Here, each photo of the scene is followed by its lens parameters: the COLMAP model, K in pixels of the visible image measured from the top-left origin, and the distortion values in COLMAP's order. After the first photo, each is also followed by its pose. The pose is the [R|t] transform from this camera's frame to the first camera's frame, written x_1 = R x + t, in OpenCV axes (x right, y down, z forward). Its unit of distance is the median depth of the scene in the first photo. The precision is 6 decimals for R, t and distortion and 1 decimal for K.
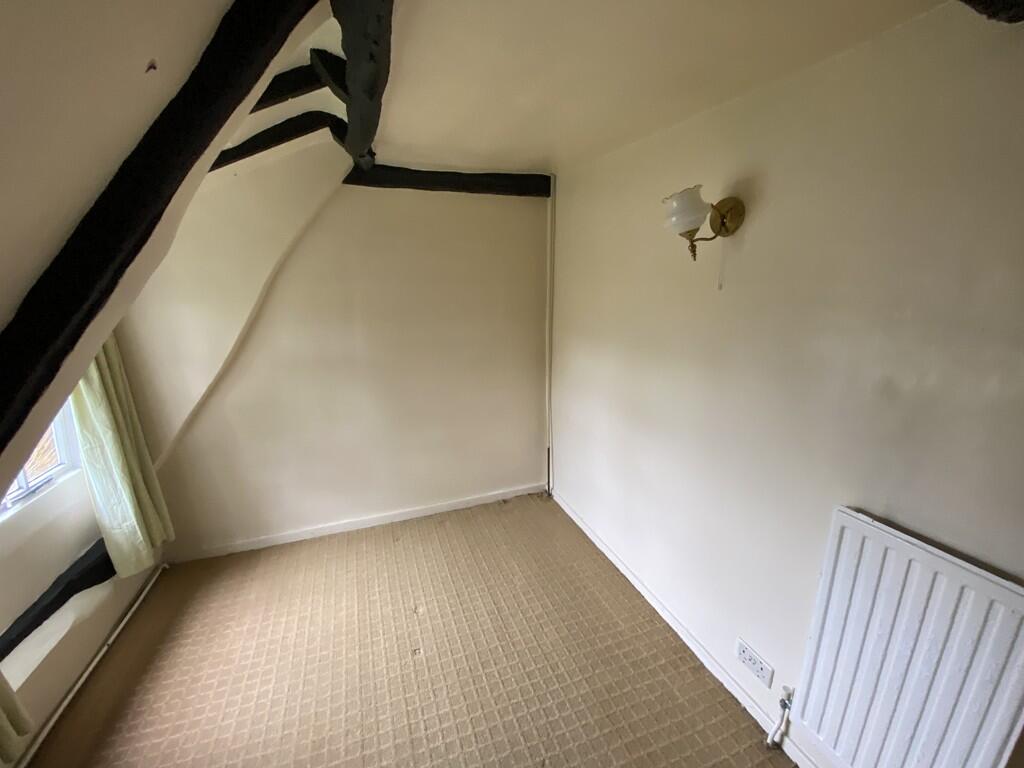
lens RADIAL K [[418.8, 0, 511.8], [0, 418.8, 379.4], [0, 0, 1]] dist [0.026527, -0.023368]
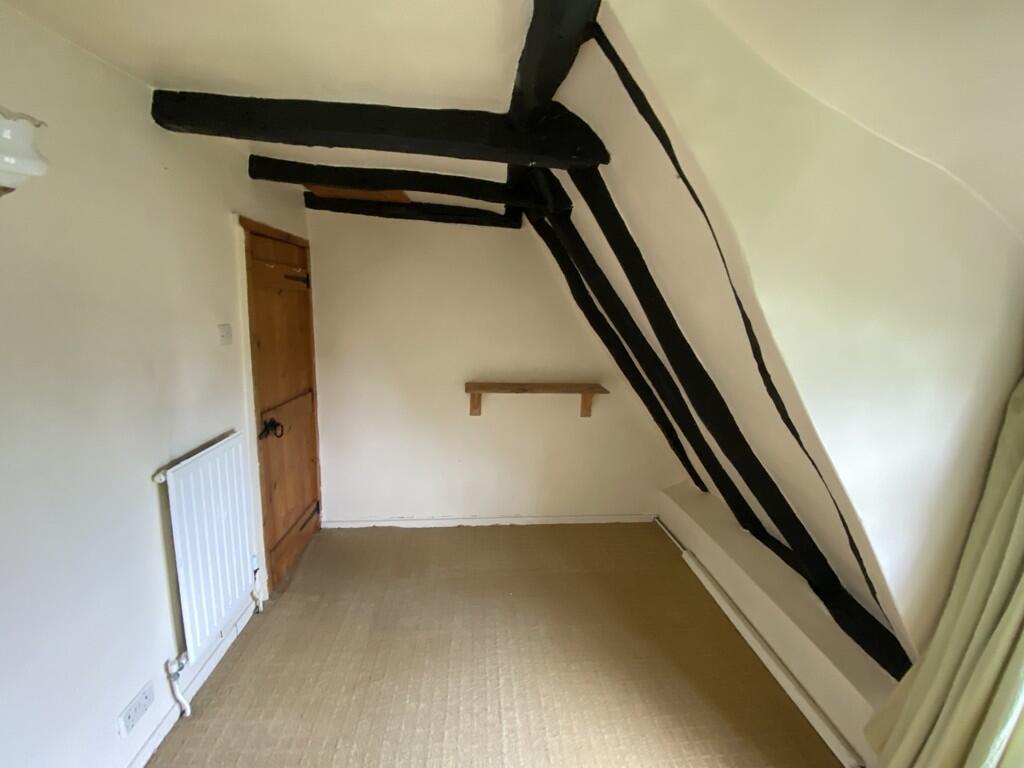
lens RADIAL K [[418.8, 0, 511.8], [0, 418.8, 379.4], [0, 0, 1]] dist [0.026527, -0.023368]
pose [[-0.962493, -0.102580, 0.251168, -0.323657], [0.000400, 0.925230, 0.379407, -0.293038], [-0.271308, 0.365277, -0.890486, 1.268365]]
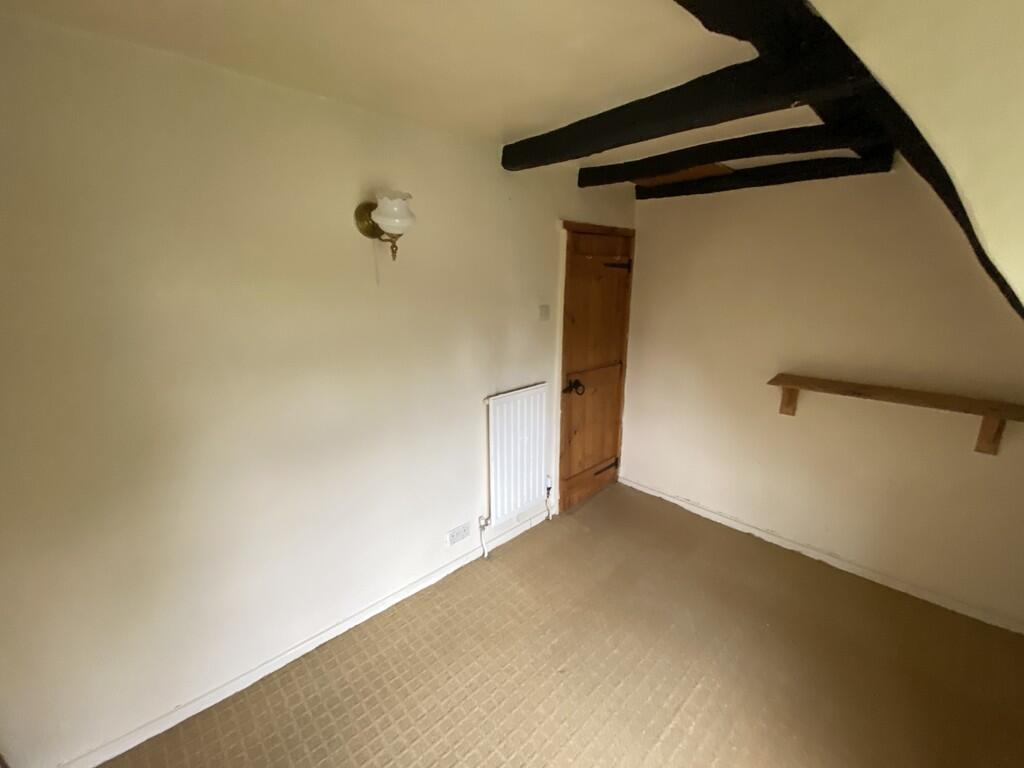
lens RADIAL K [[418.8, 0, 511.8], [0, 418.8, 379.4], [0, 0, 1]] dist [0.026527, -0.023368]
pose [[-0.383444, -0.233619, 0.893528, -0.673266], [0.200393, 0.923384, 0.327421, -0.275870], [-0.901562, 0.304605, -0.307250, 1.084982]]
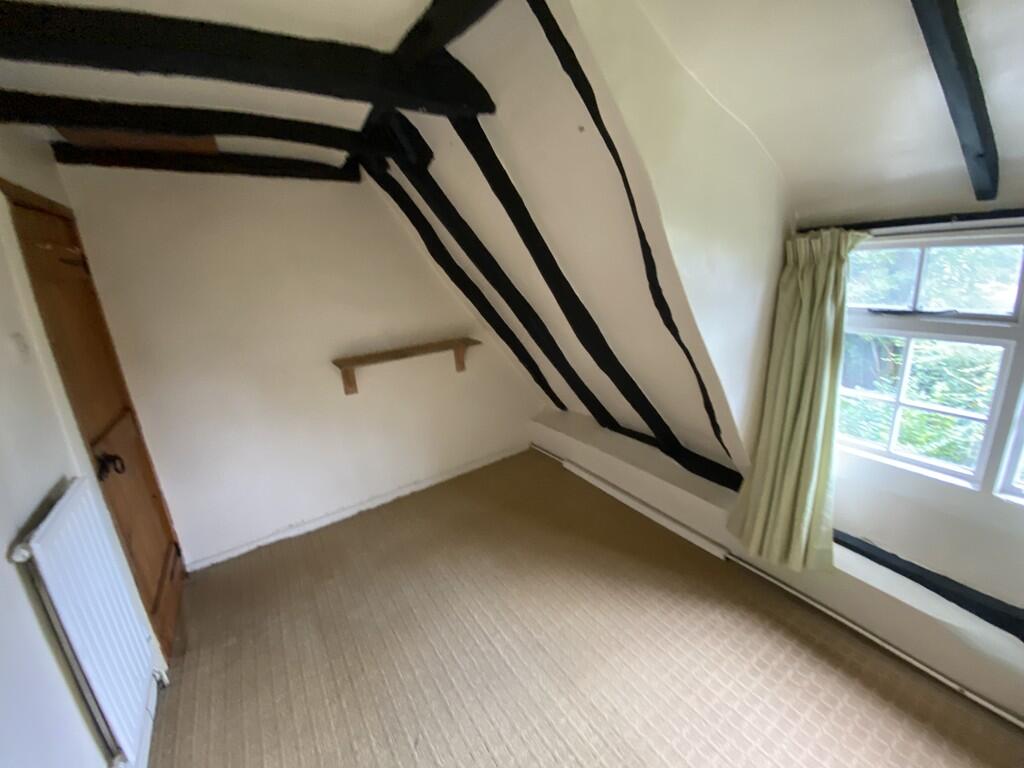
lens RADIAL K [[418.8, 0, 511.8], [0, 418.8, 379.4], [0, 0, 1]] dist [0.026527, -0.023368]
pose [[-0.973636, 0.101398, -0.204330, -0.025979], [-0.002363, 0.891236, 0.453534, -0.277299], [0.228094, 0.442060, -0.867500, 1.335539]]
